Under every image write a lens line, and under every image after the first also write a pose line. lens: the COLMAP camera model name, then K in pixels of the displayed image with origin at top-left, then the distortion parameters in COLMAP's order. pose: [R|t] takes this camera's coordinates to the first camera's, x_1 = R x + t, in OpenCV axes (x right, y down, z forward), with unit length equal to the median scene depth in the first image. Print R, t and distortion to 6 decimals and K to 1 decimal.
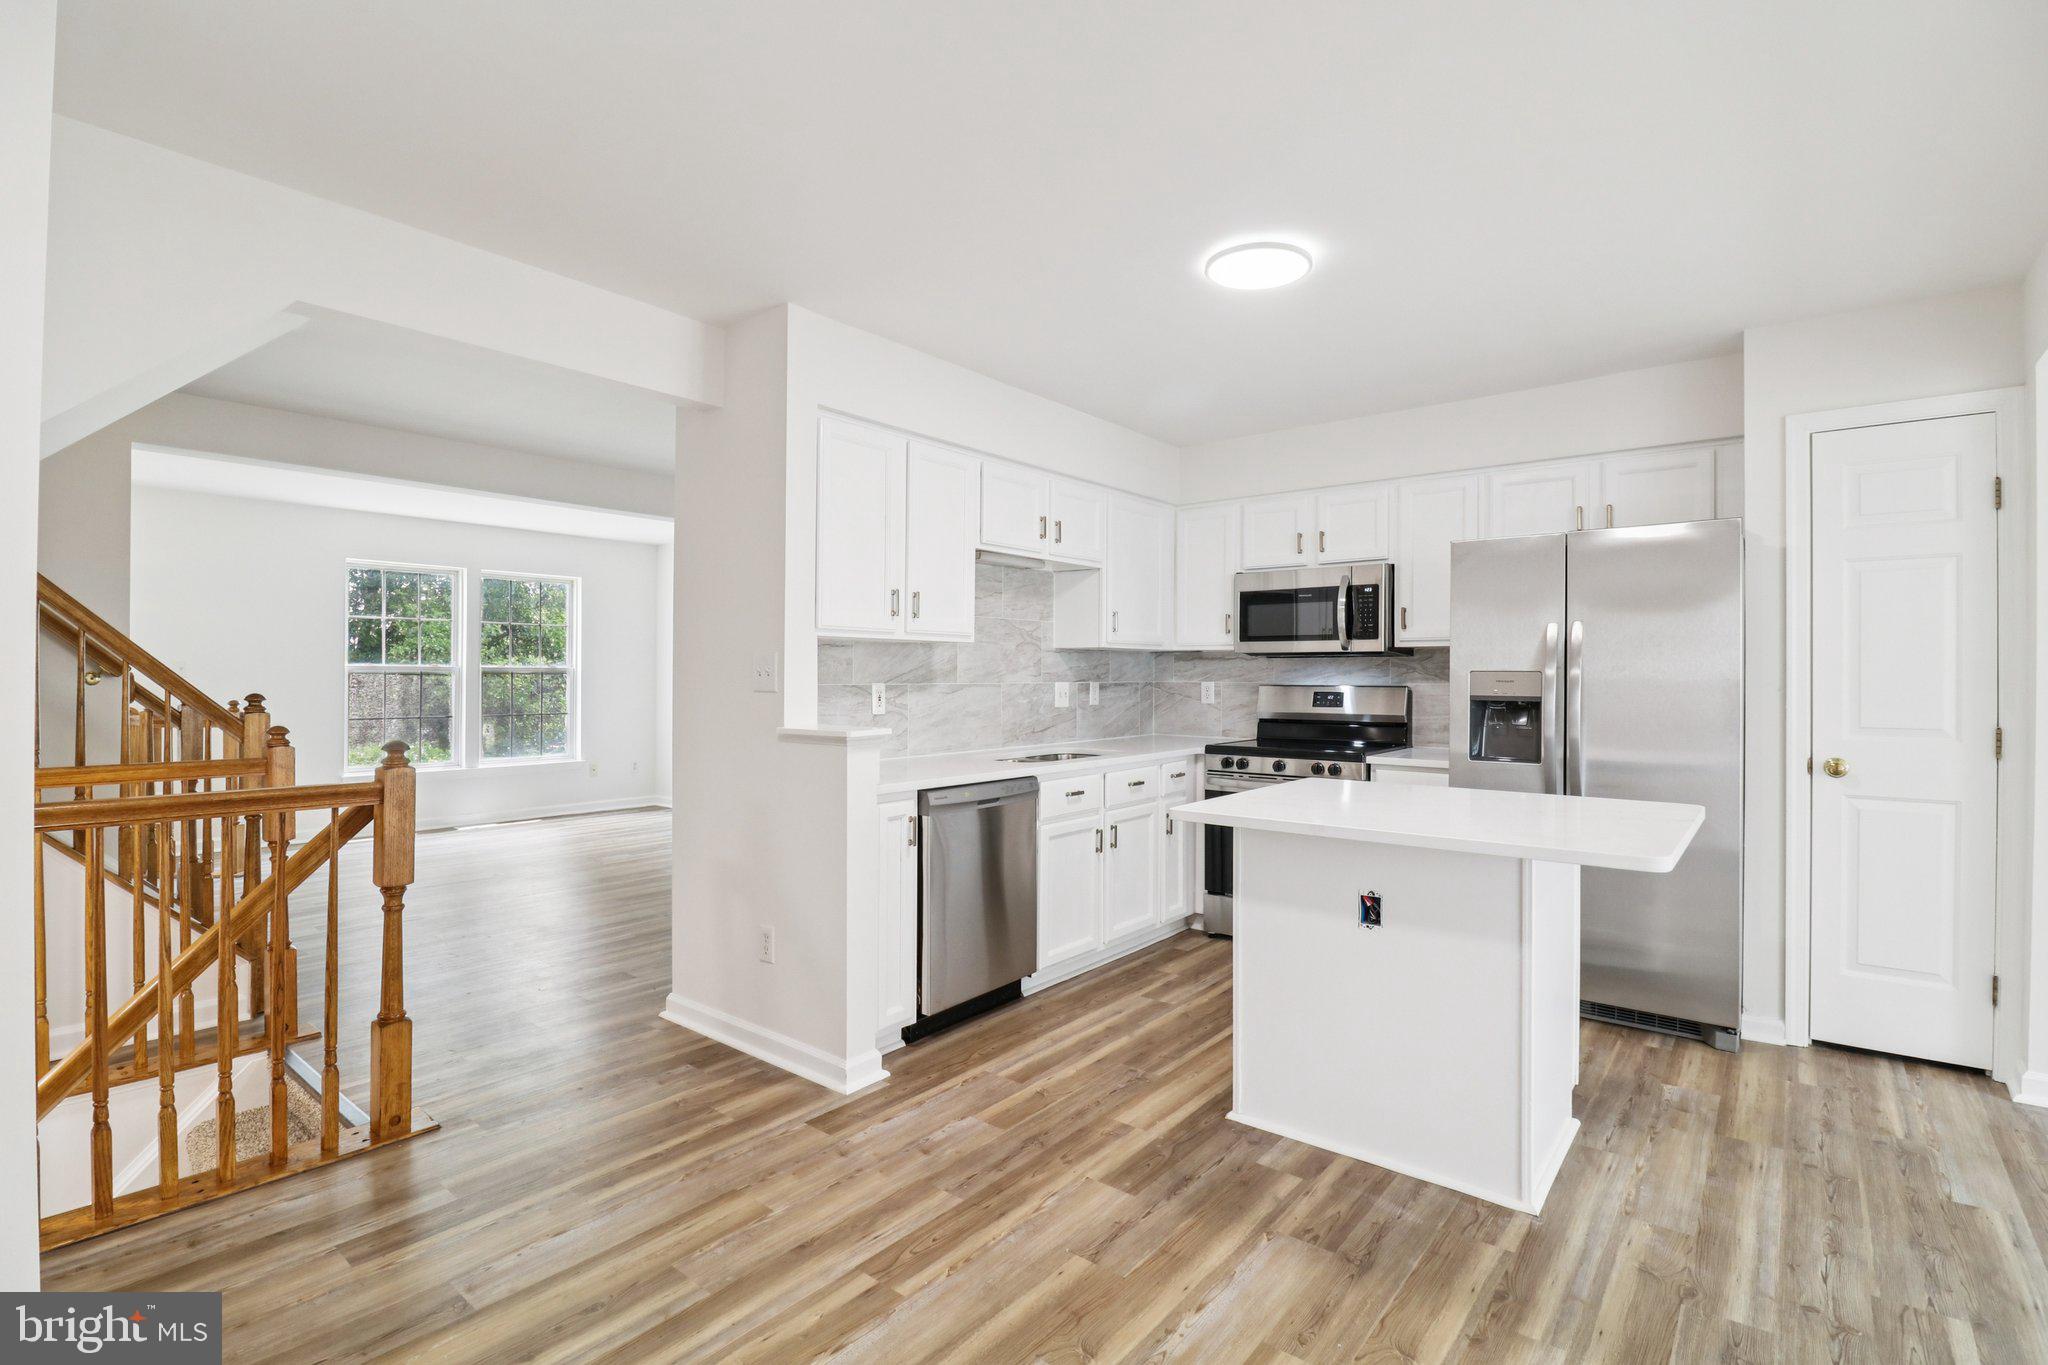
lens RADIAL K [[962.6, 0, 1105.0], [0, 962.6, 678.7], [0, 0, 1]] dist [-0.003472, -0.011812]
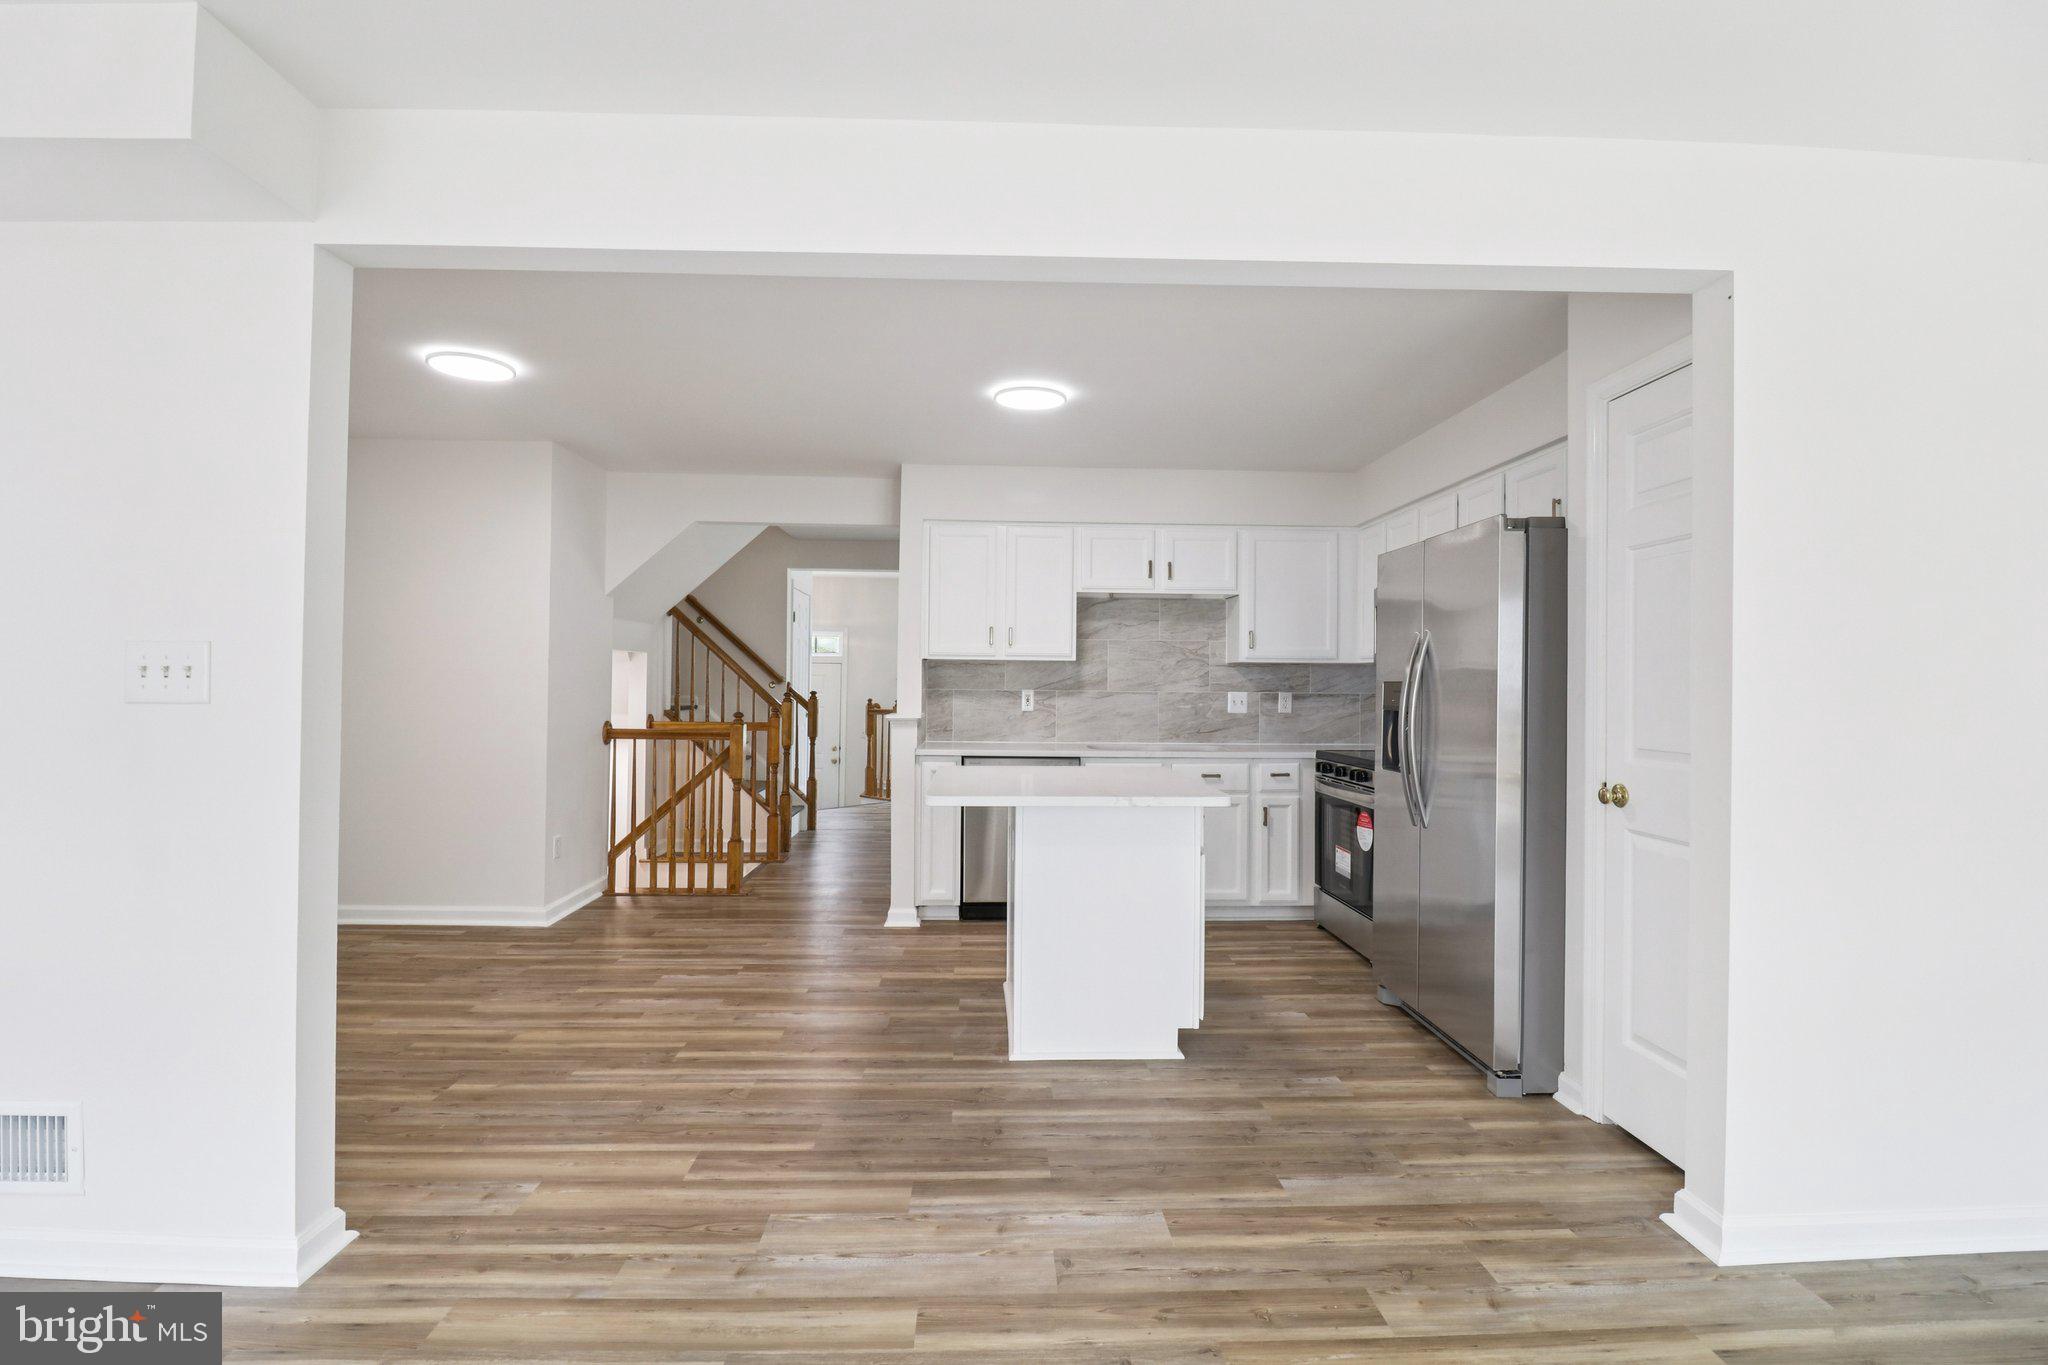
lens RADIAL K [[962.6, 0, 1038.3], [0, 962.6, 686.1], [0, 0, 1]] dist [-0.003472, -0.011812]
pose [[0.658988, 0.004622, -0.752139, 0.867085], [-0.011792, 0.999922, -0.004187, 0.005279], [0.752061, 0.011628, 0.658991, 0.046411]]
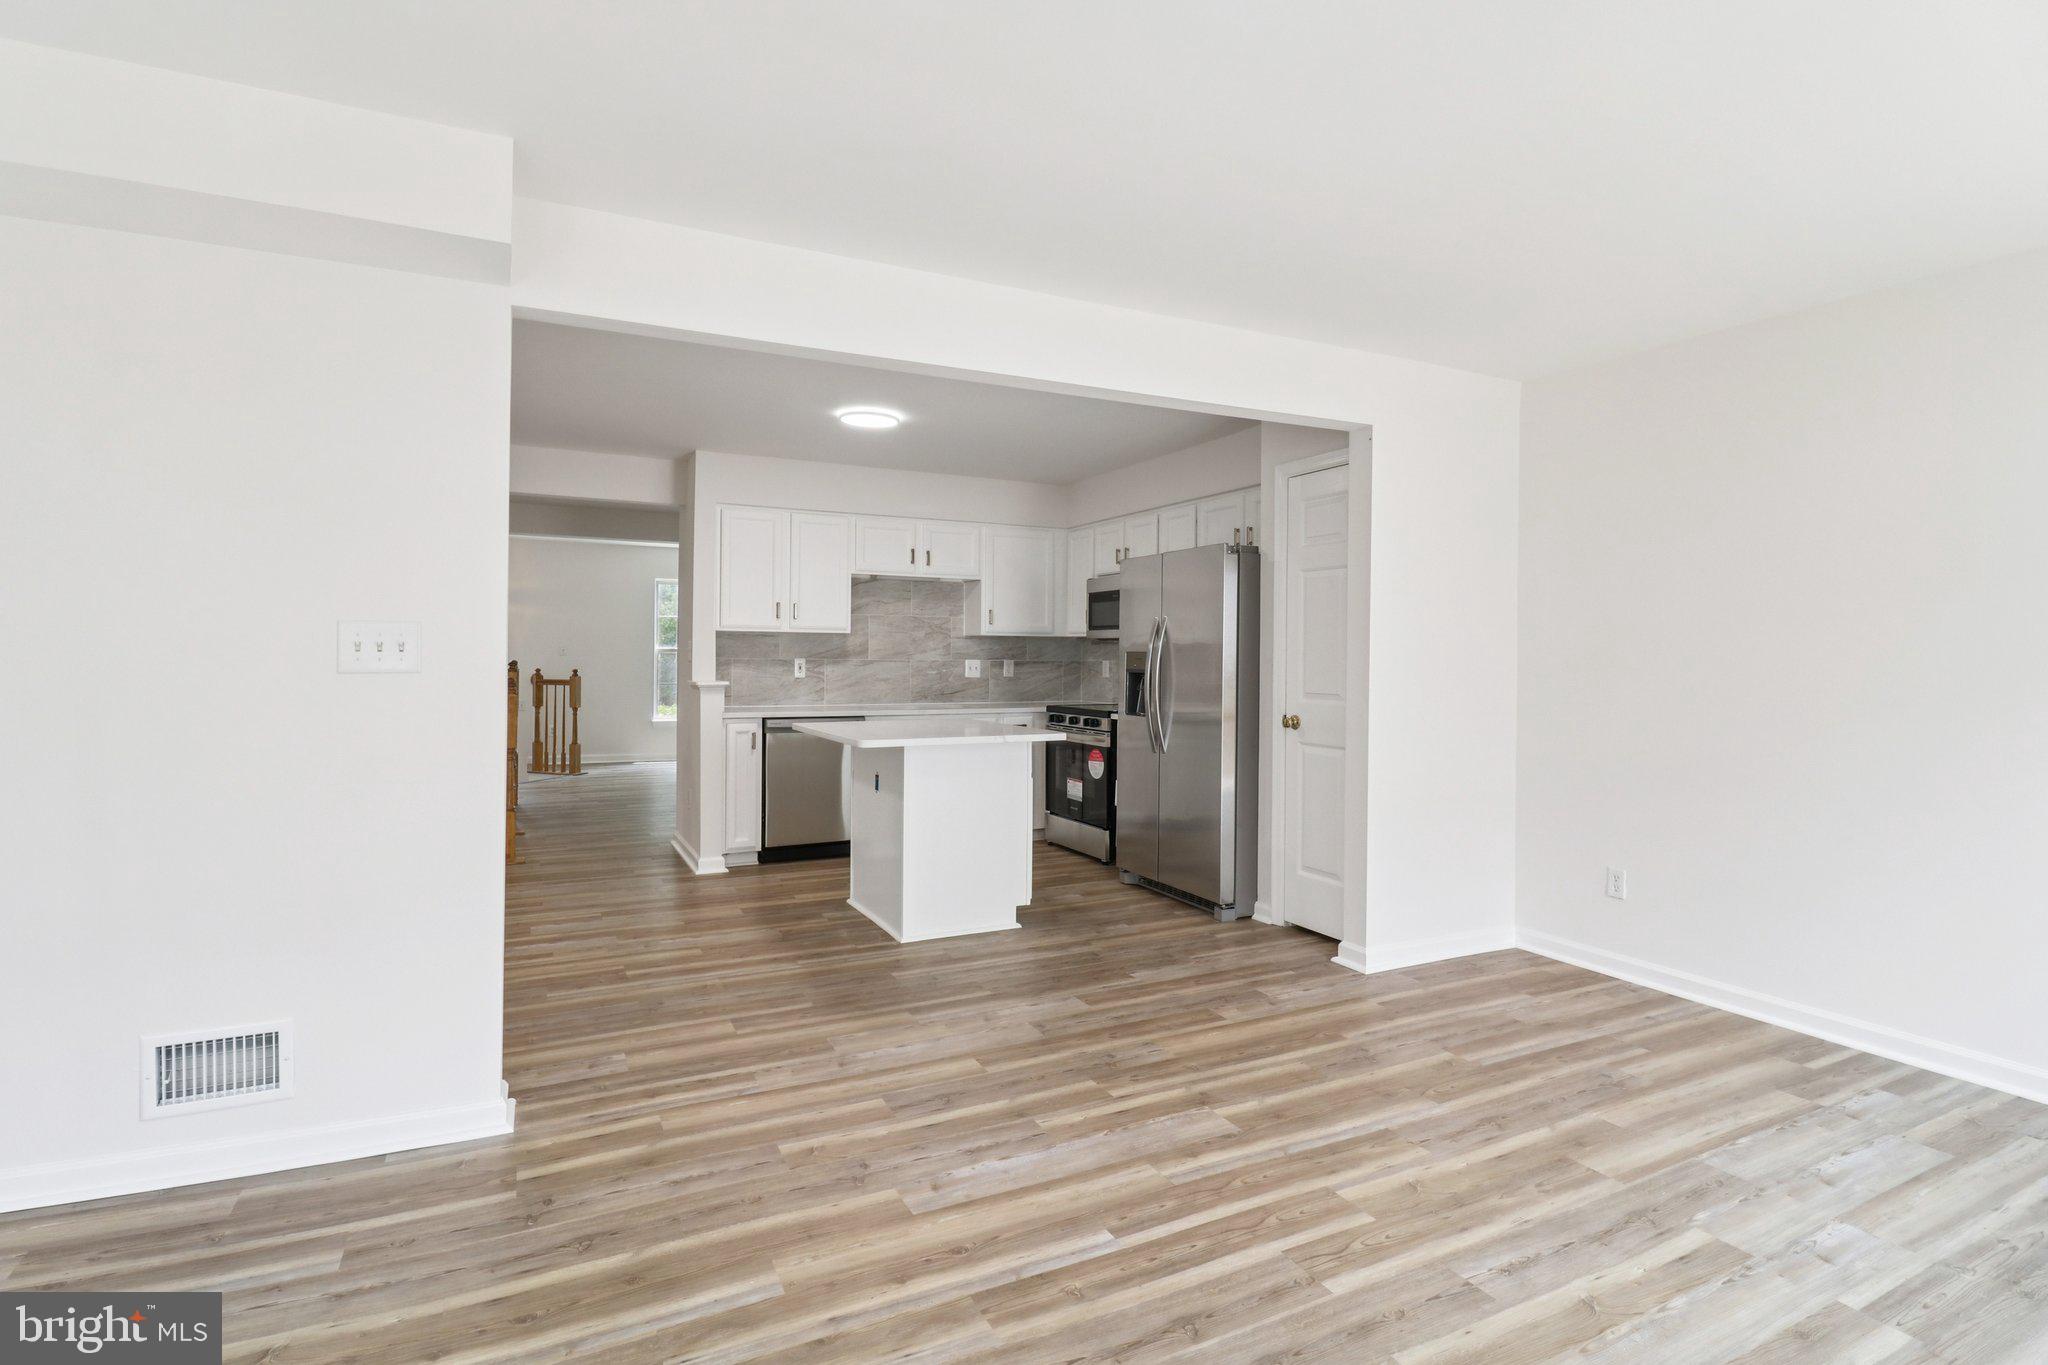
lens RADIAL K [[962.6, 0, 1065.2], [0, 962.6, 675.1], [0, 0, 1]] dist [-0.003472, -0.011812]
pose [[0.914991, 0.011625, -0.403307, 0.832275], [-0.006700, 0.999885, 0.013620, 0.007370], [0.403418, -0.009760, 0.914964, -0.316751]]
